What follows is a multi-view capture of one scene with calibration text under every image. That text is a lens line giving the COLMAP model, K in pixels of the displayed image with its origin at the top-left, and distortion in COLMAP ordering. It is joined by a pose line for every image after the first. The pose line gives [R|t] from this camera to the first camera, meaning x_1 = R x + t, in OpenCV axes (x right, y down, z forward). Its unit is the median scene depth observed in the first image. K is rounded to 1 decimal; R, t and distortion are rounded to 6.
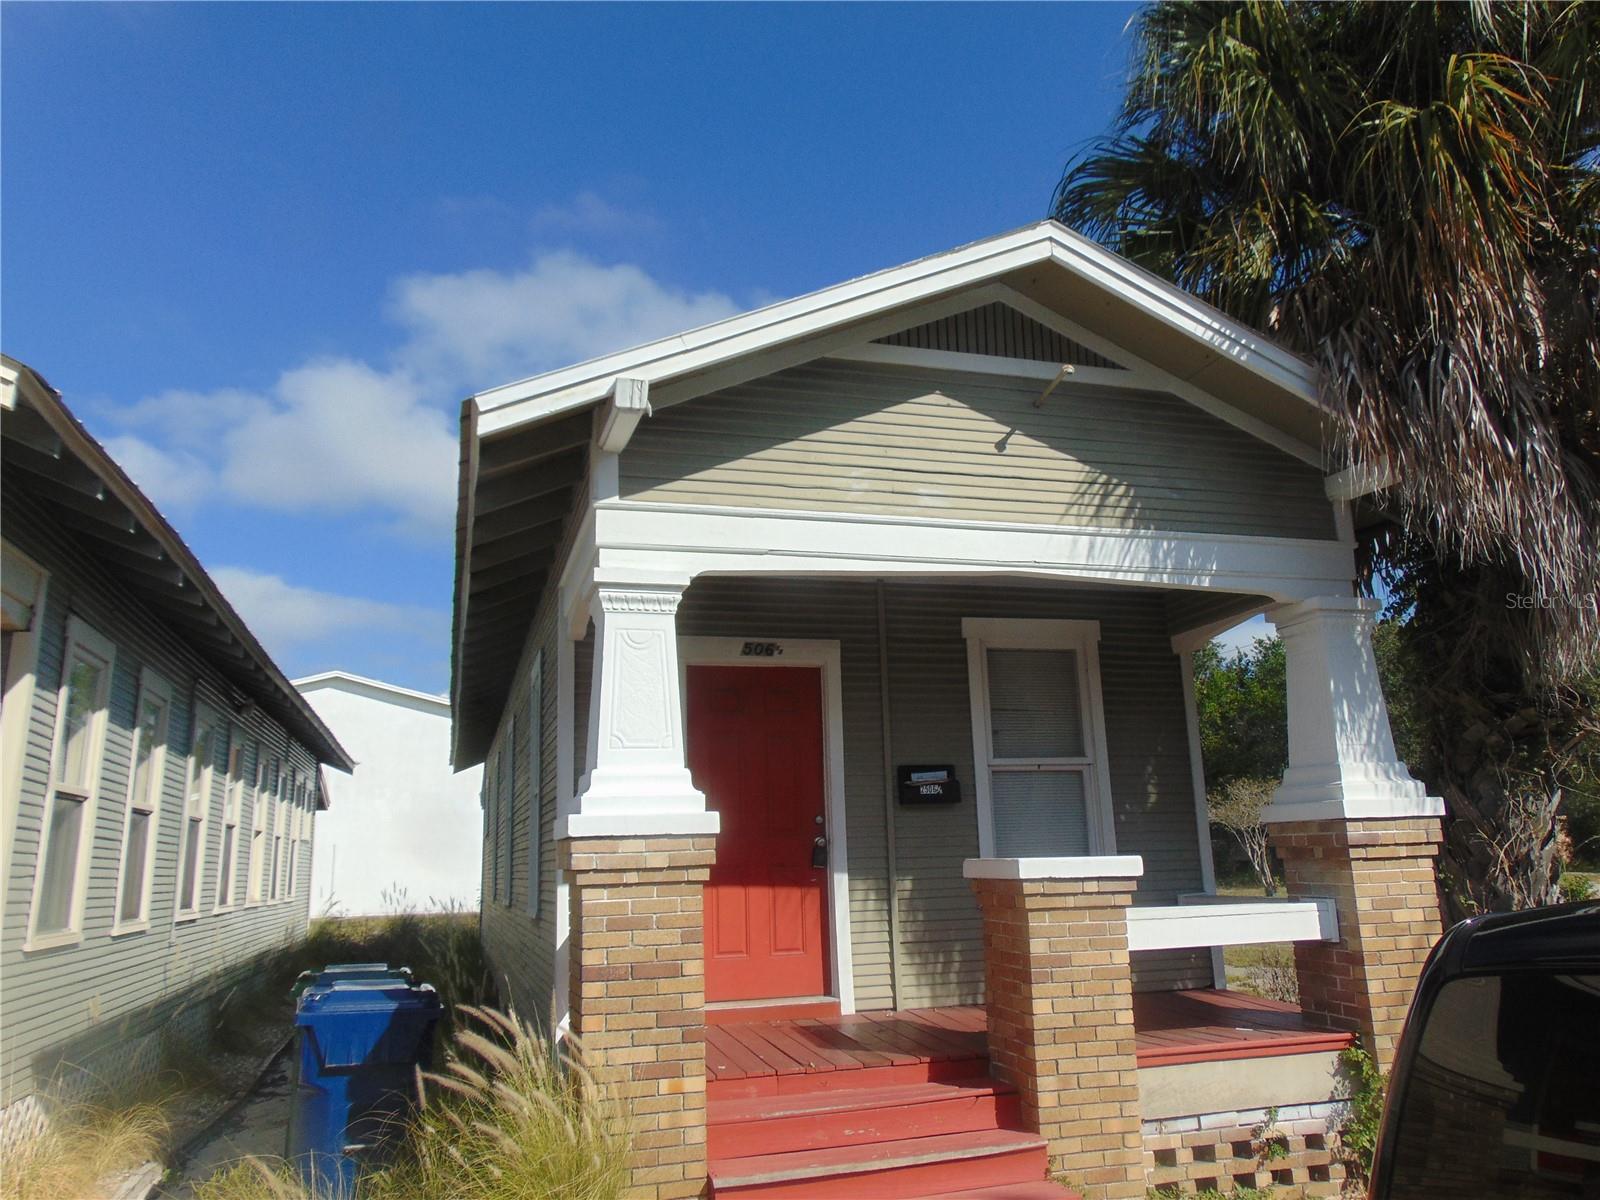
lens RADIAL K [[1200.2, 0, 792.8], [0, 1200.2, 595.8], [0, 0, 1]] dist [-0.034355, 0.036595]
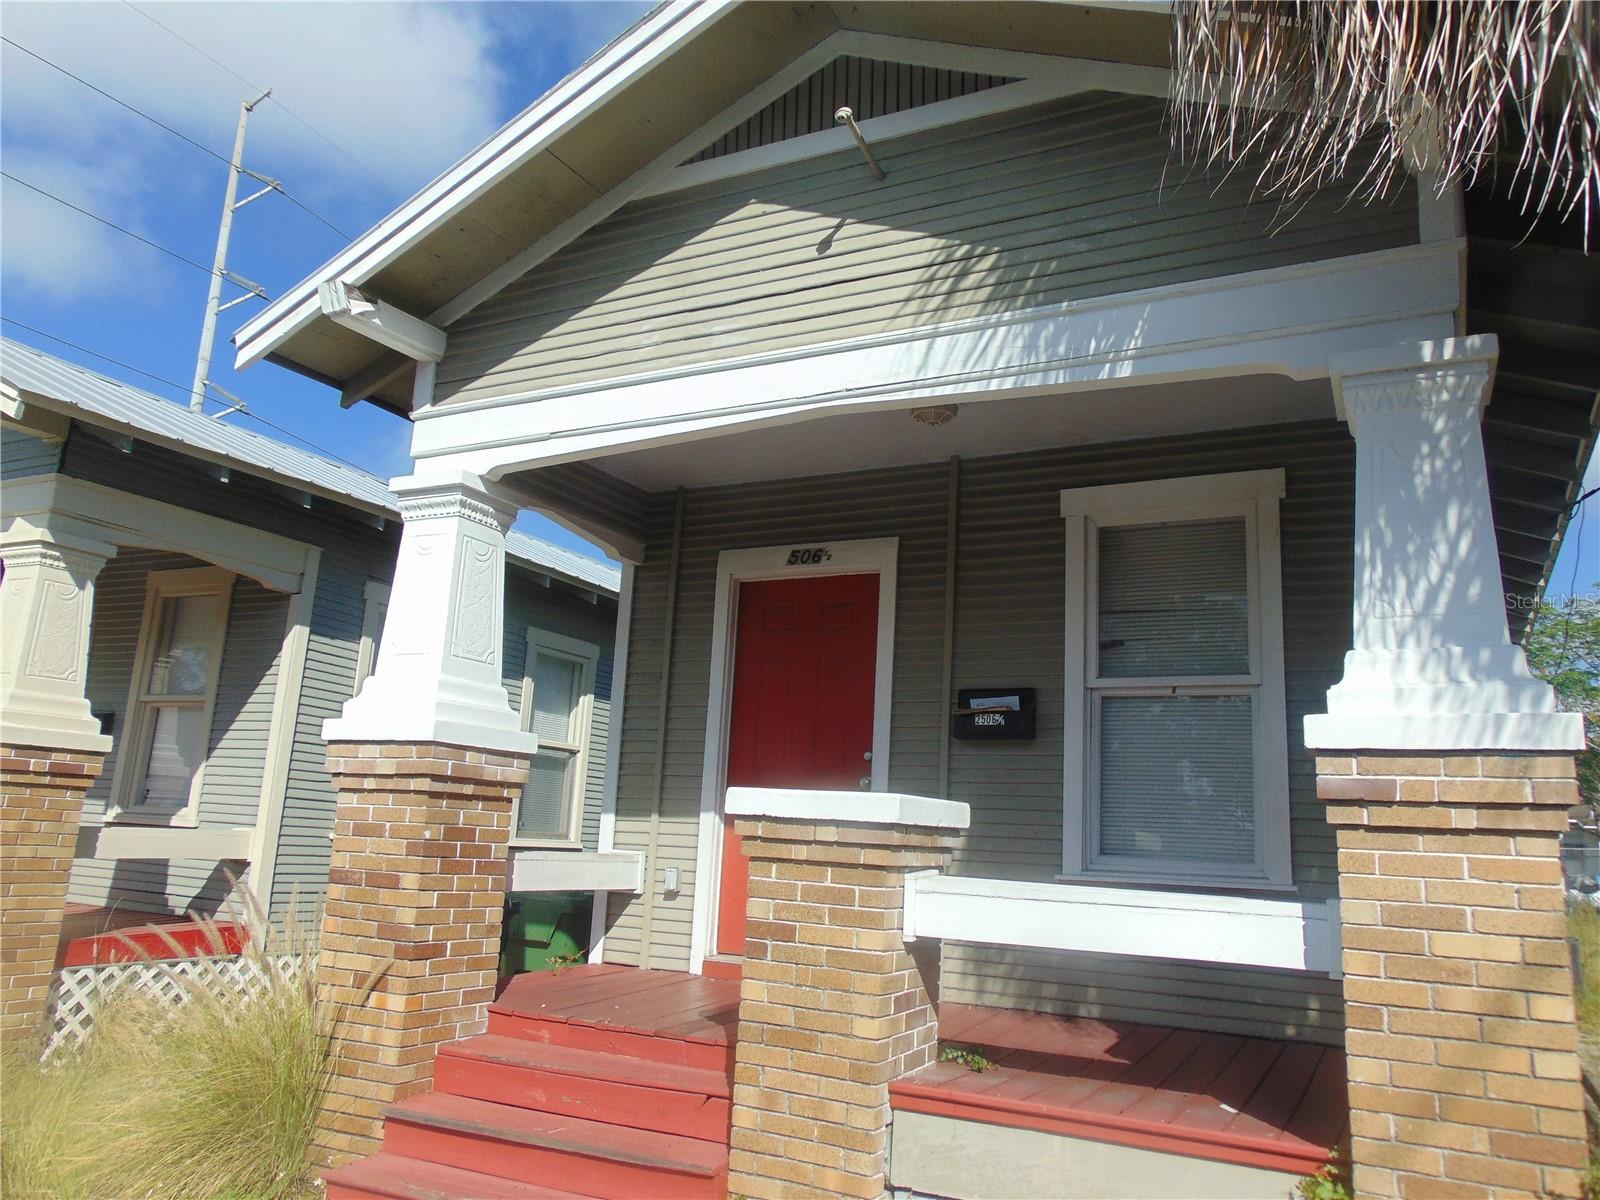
lens RADIAL K [[1200.2, 0, 799.0], [0, 1200.2, 595.2], [0, 0, 1]] dist [-0.034355, 0.036595]
pose [[0.715914, -0.075455, -0.694099, 0.666050], [0.080967, 0.996408, -0.024807, 0.109644], [0.693477, -0.038439, 0.719452, 0.444873]]
